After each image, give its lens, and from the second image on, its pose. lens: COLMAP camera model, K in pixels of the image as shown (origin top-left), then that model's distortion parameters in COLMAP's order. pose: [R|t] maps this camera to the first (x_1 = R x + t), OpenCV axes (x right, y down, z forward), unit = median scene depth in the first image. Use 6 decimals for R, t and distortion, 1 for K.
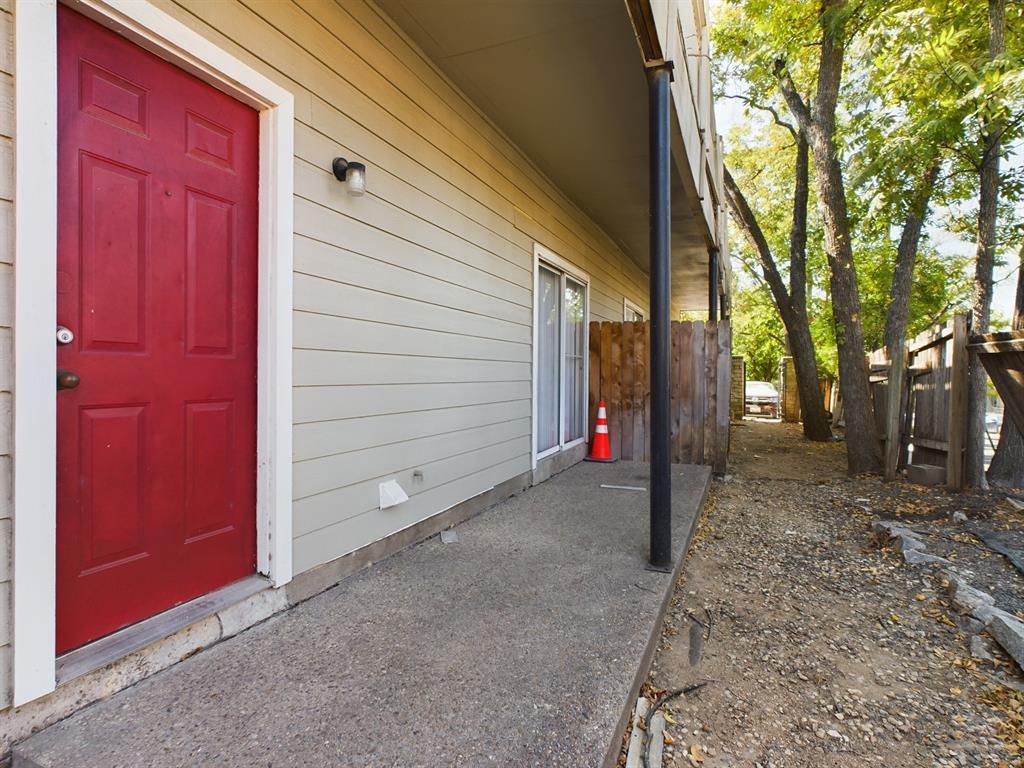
lens RADIAL K [[545.8, 0, 511.7], [0, 545.8, 379.2], [0, 0, 1]] dist [0.002932, 0.000940]
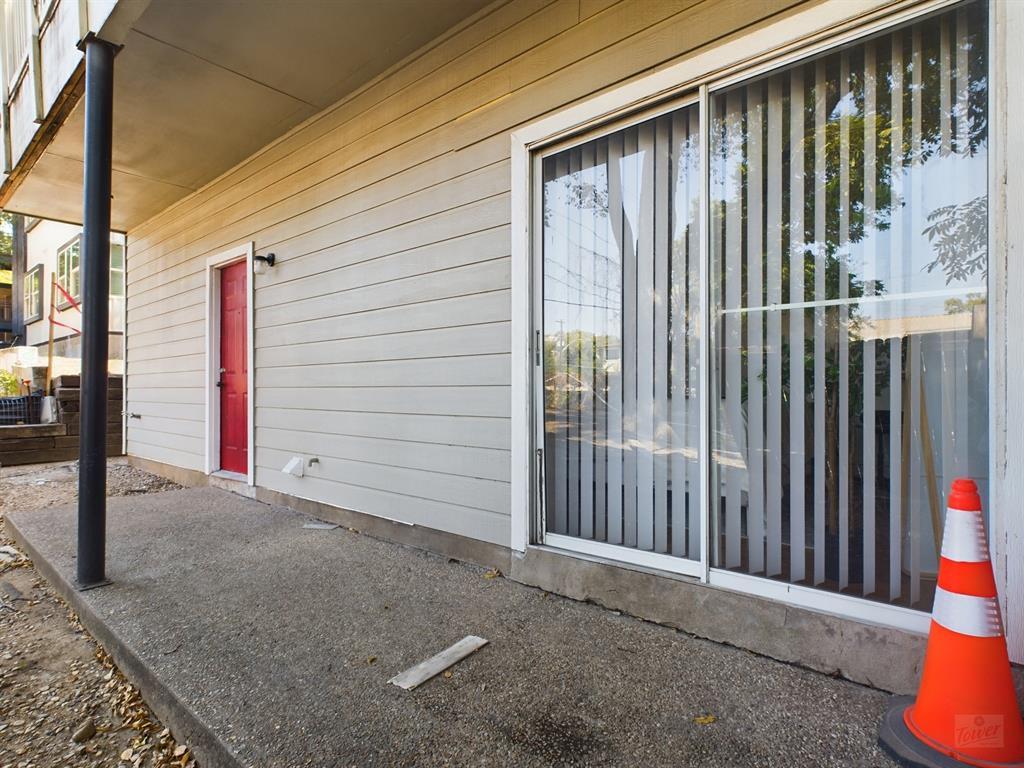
lens RADIAL K [[545.8, 0, 511.7], [0, 545.8, 389.6], [0, 0, 1]] dist [0.002932, 0.000940]
pose [[-0.302363, -0.008363, -0.953156, 0.704781], [-0.012000, 0.999916, -0.004967, 0.011921], [0.953117, 0.009936, -0.302438, 1.464609]]
